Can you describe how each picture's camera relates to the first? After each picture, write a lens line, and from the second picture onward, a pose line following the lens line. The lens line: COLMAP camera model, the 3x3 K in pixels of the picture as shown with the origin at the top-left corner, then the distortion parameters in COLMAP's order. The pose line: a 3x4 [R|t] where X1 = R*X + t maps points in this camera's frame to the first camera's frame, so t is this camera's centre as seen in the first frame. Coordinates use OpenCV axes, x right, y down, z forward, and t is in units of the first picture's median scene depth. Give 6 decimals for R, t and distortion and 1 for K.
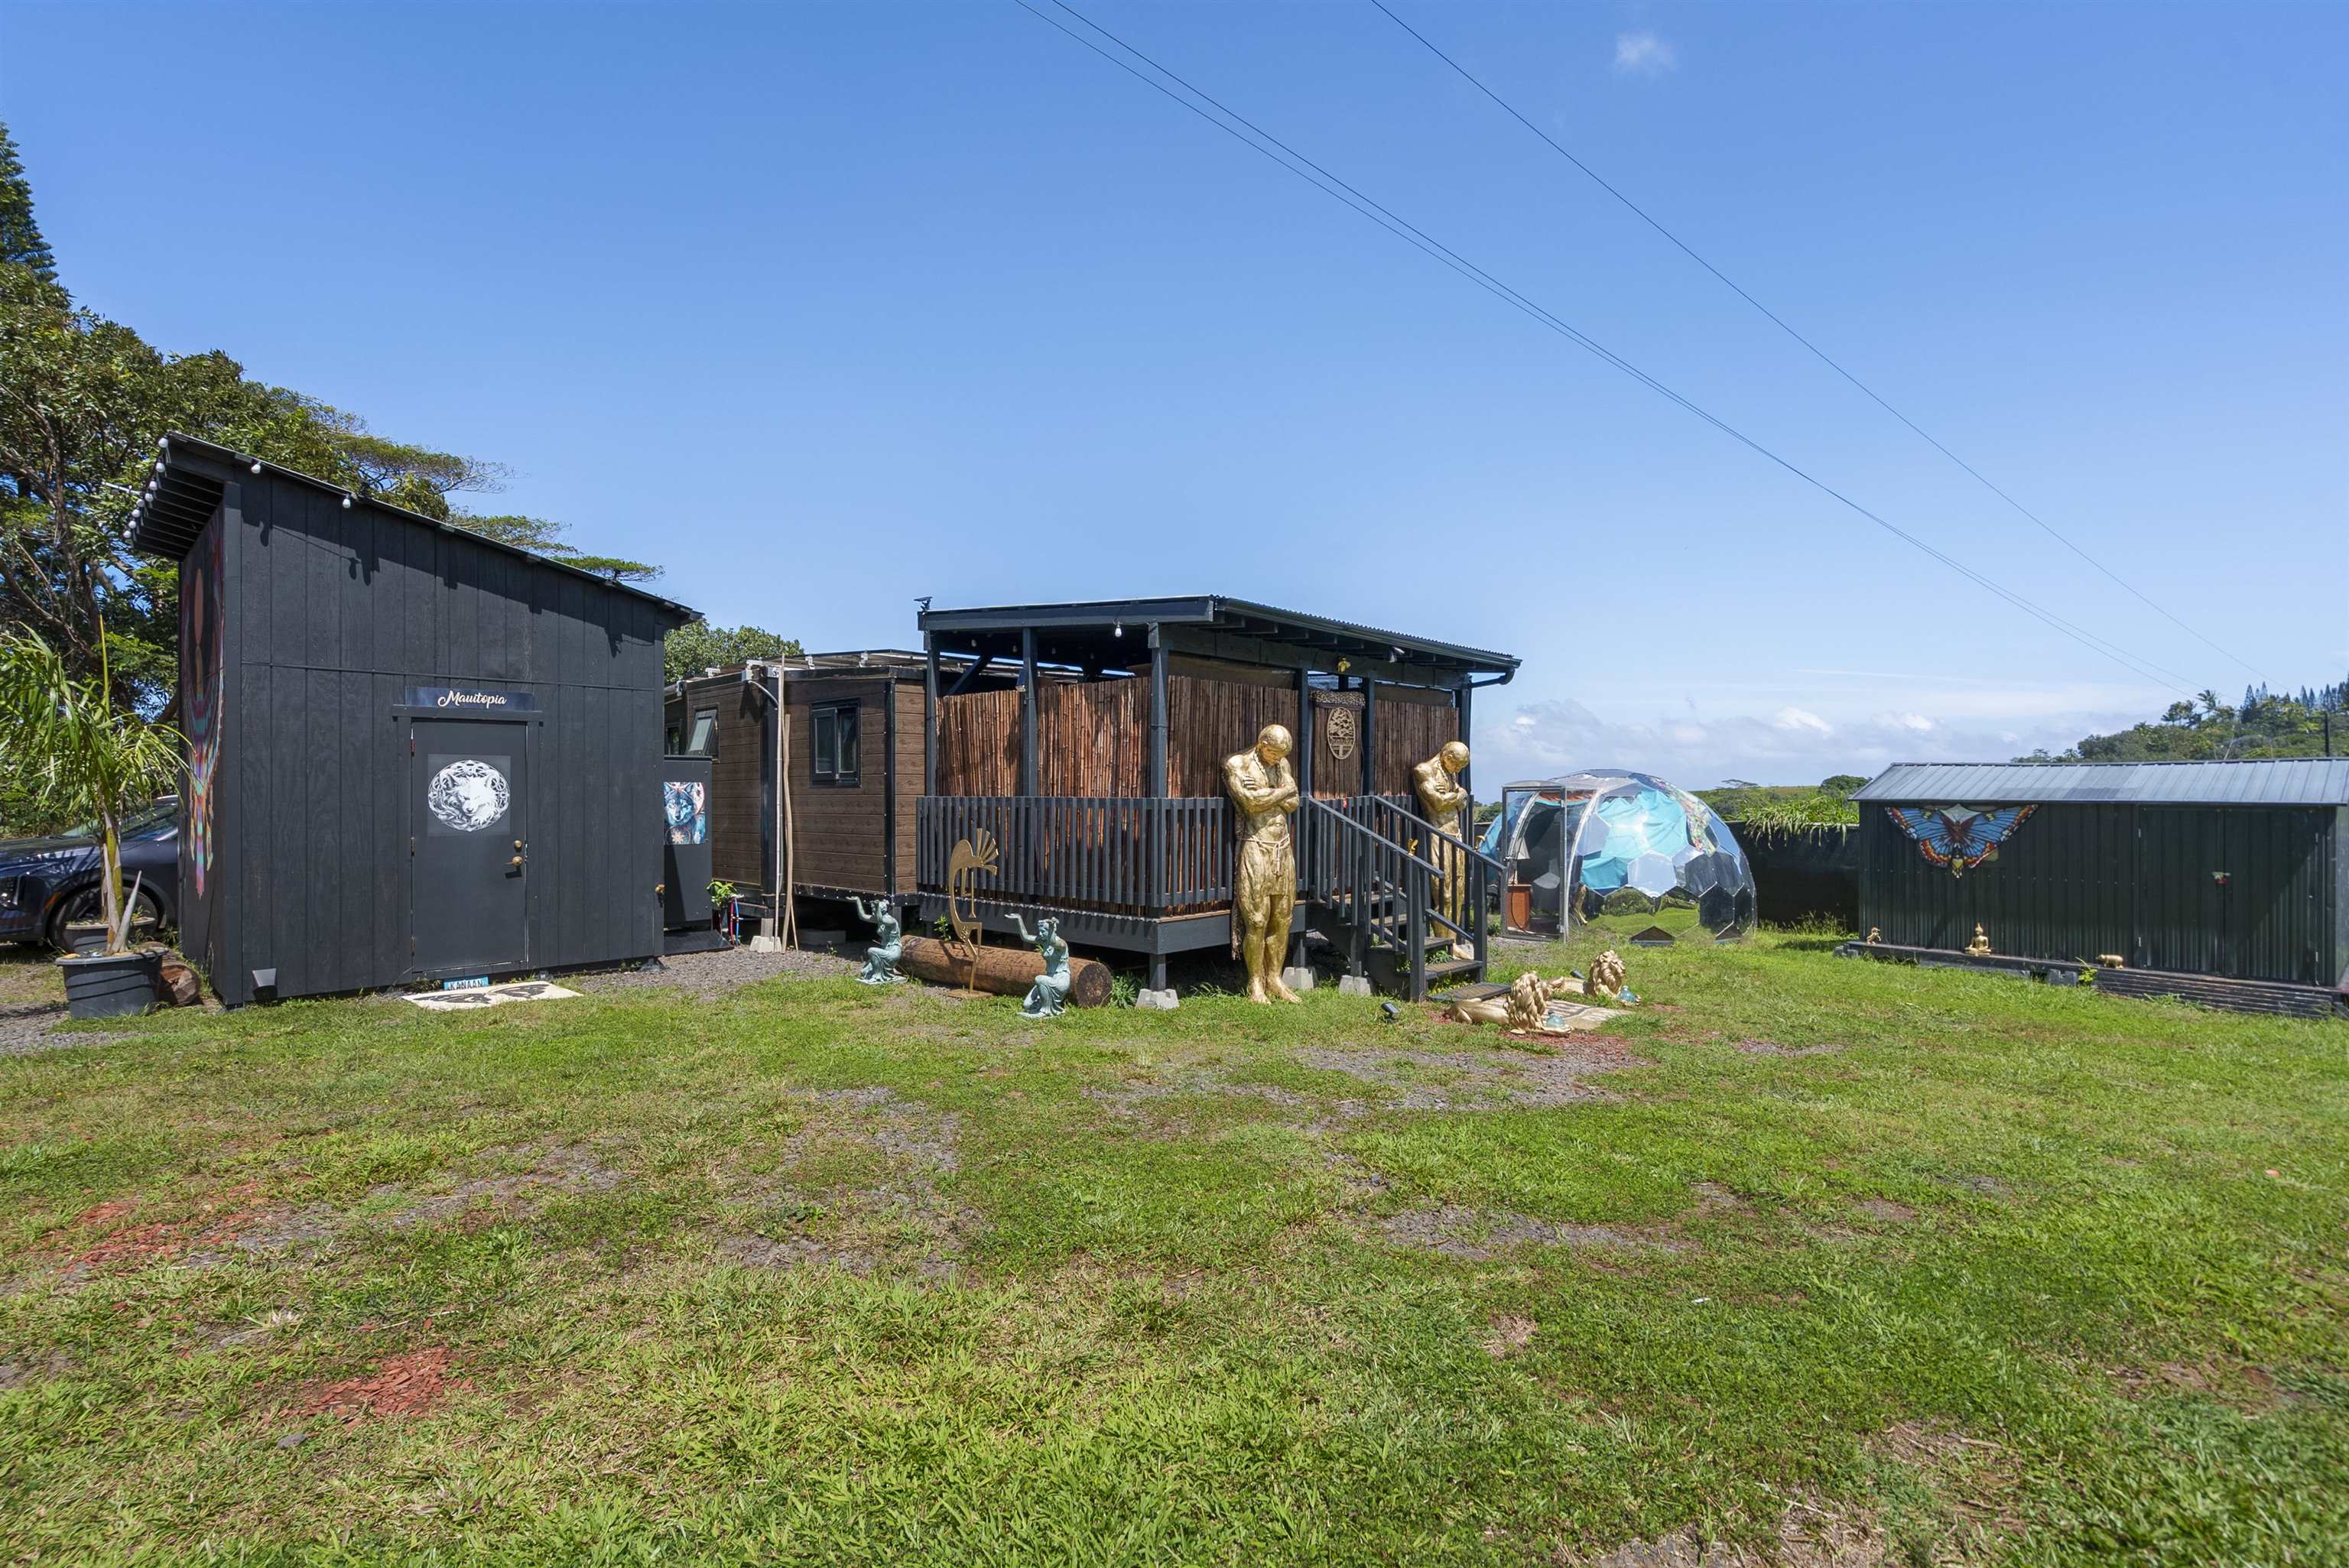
lens RADIAL K [[1085.2, 0, 1170.6], [0, 1085.2, 792.8], [0, 0, 1]] dist [0.001760, 0.000310]
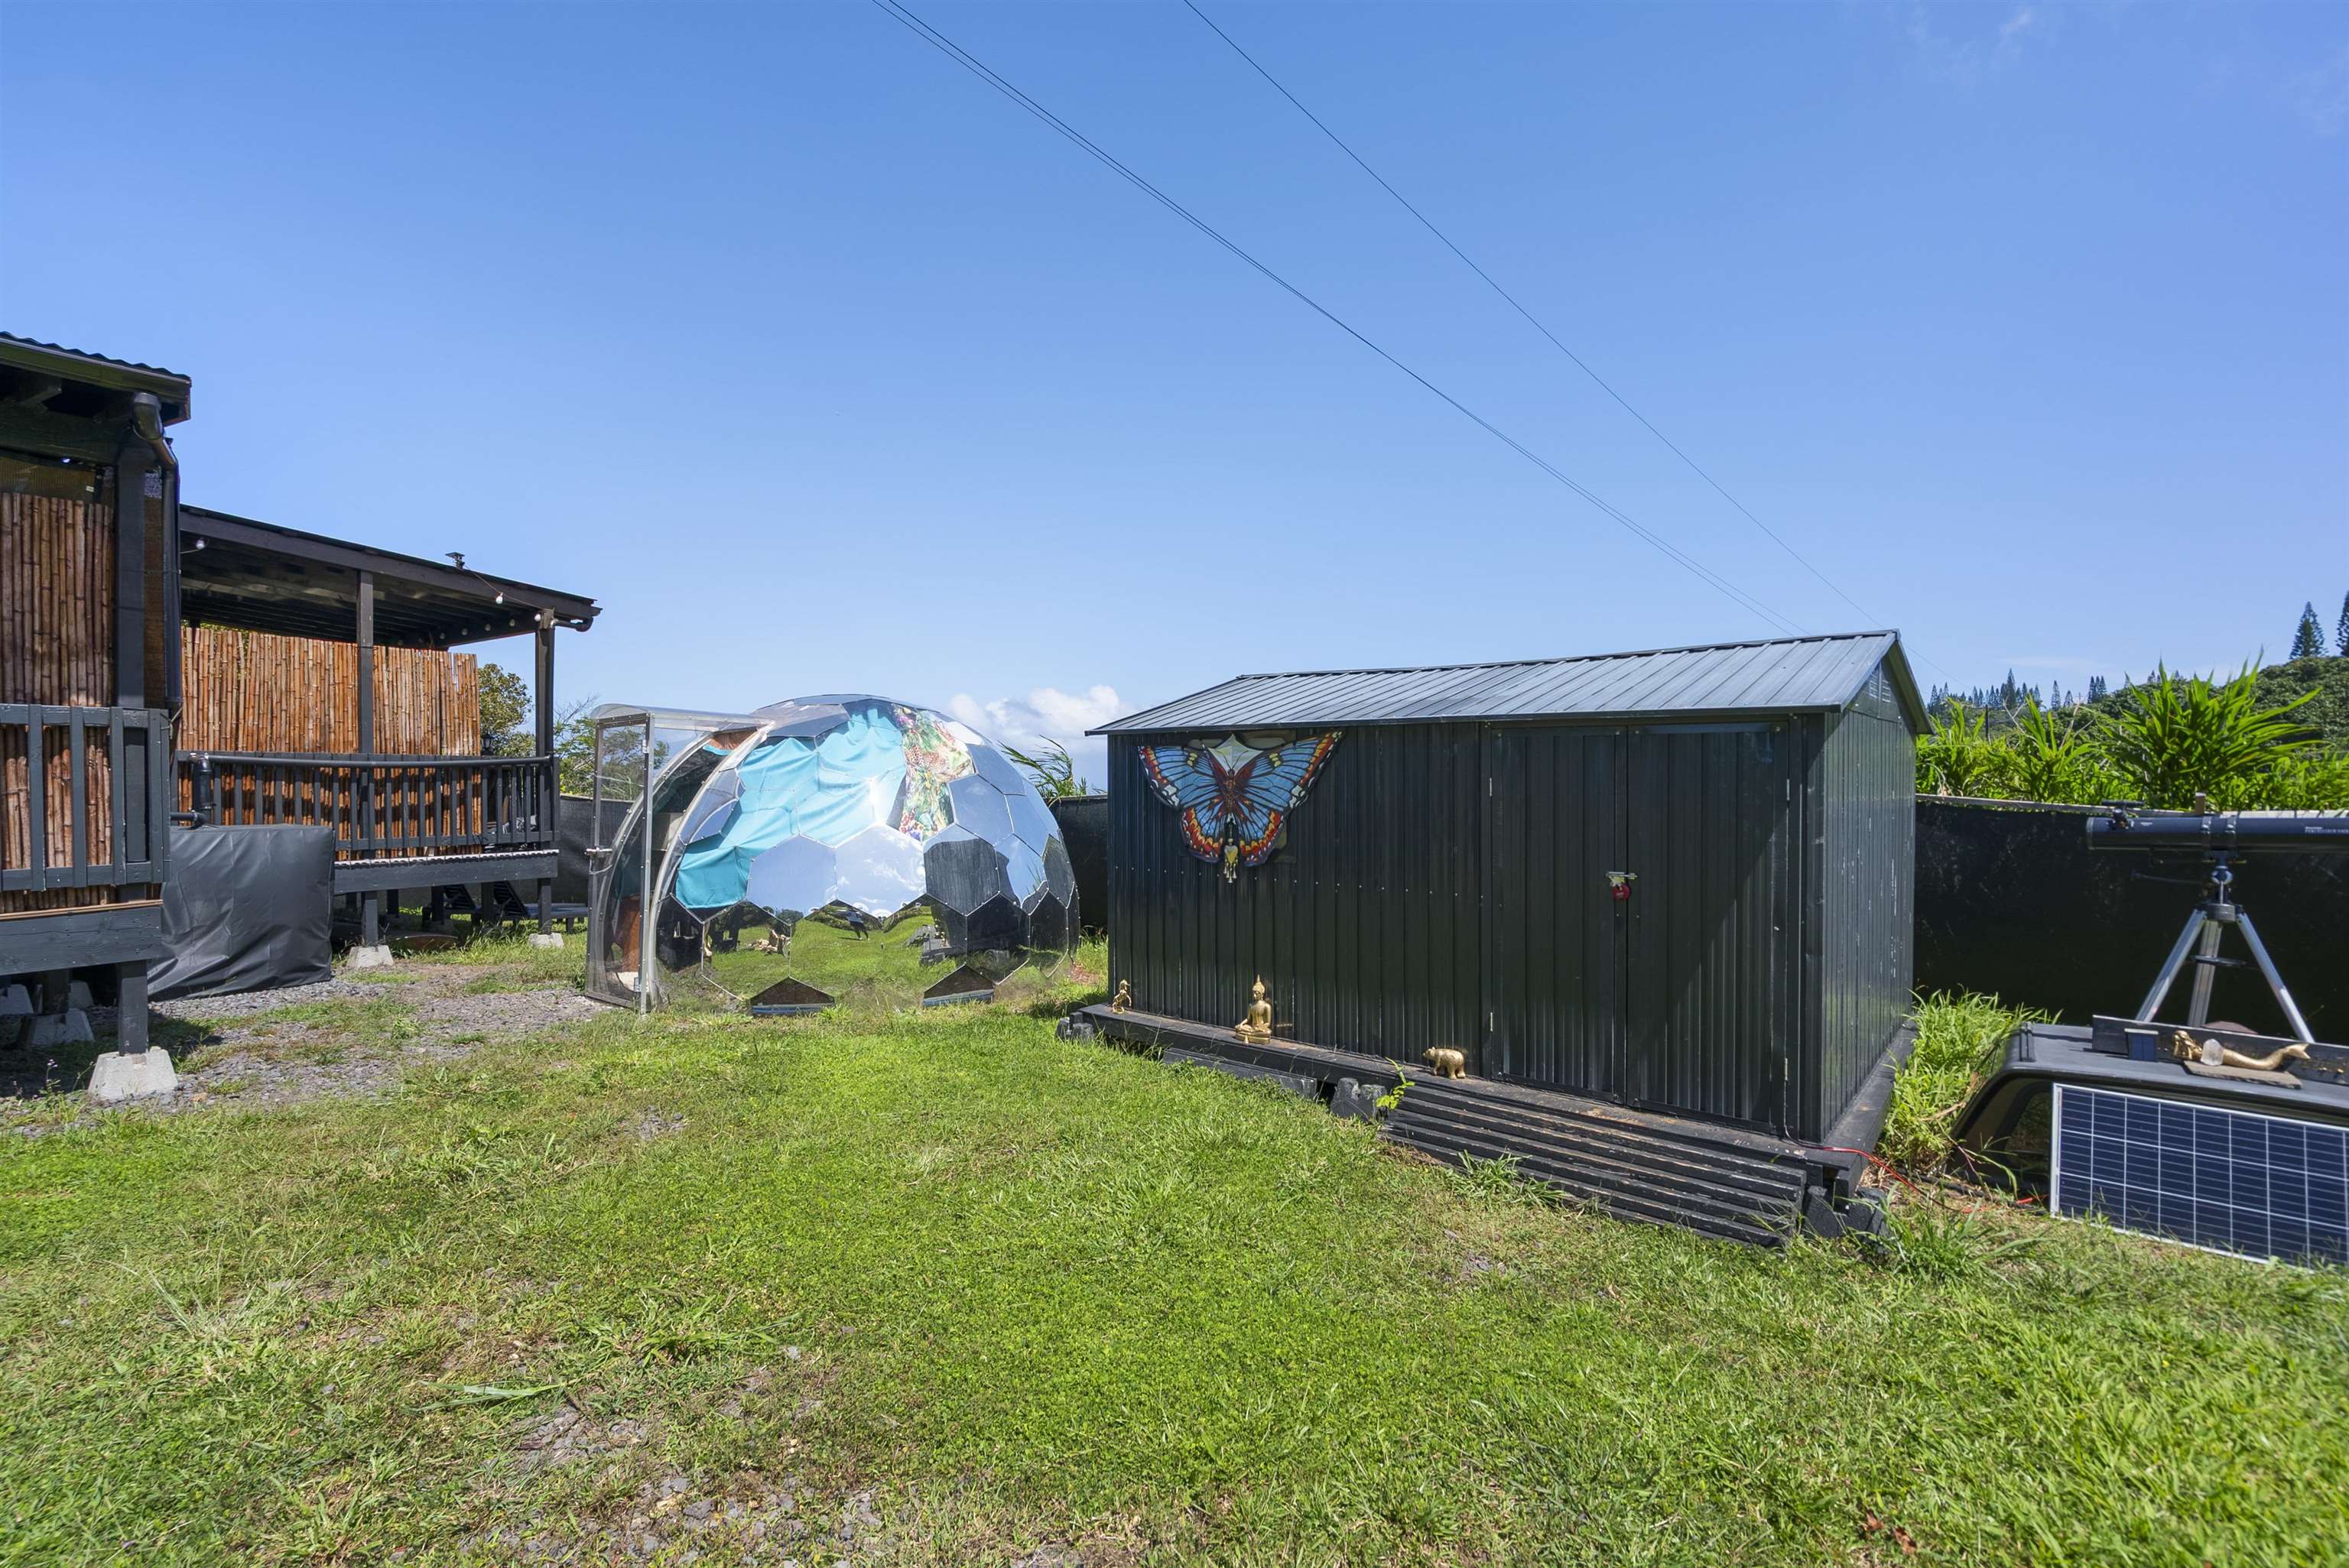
lens RADIAL K [[1085.2, 0, 1178.2], [0, 1085.2, 792.5], [0, 0, 1]] dist [0.001760, 0.000310]
pose [[0.985165, -0.003461, 0.171573, 0.619402], [0.001595, 0.999938, 0.011013, 0.031424], [-0.171600, -0.010576, 0.985110, 0.517778]]
